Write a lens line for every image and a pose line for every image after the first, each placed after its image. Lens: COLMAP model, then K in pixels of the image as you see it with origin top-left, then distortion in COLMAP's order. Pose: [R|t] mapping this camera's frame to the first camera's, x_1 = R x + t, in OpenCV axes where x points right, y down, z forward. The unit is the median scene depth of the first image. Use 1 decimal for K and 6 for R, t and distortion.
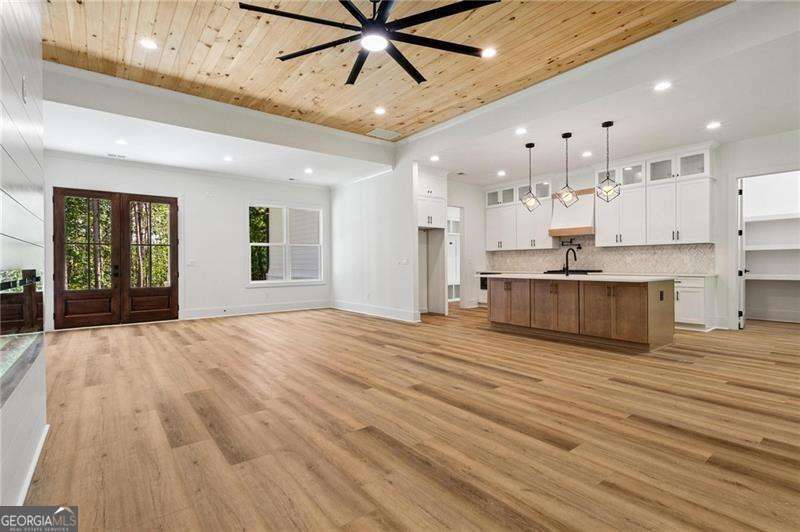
lens RADIAL K [[390.5, 0, 396.9], [0, 390.5, 264.0], [0, 0, 1]] dist [0.003544, 0.000709]
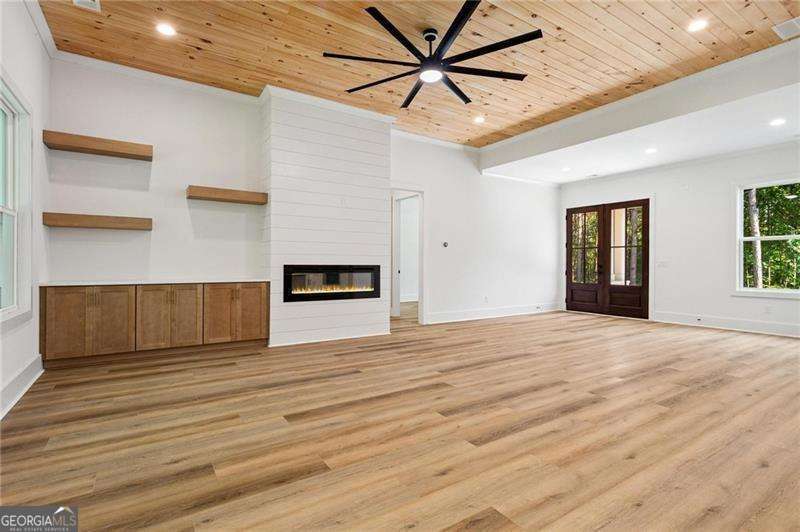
lens RADIAL K [[390.5, 0, 398.2], [0, 390.5, 265.5], [0, 0, 1]] dist [0.003544, 0.000709]
pose [[-0.088951, 0.010274, -0.995983, 1.098676], [-0.006252, 0.999921, 0.010873, -0.009407], [0.996016, 0.007194, -0.088879, 0.987712]]
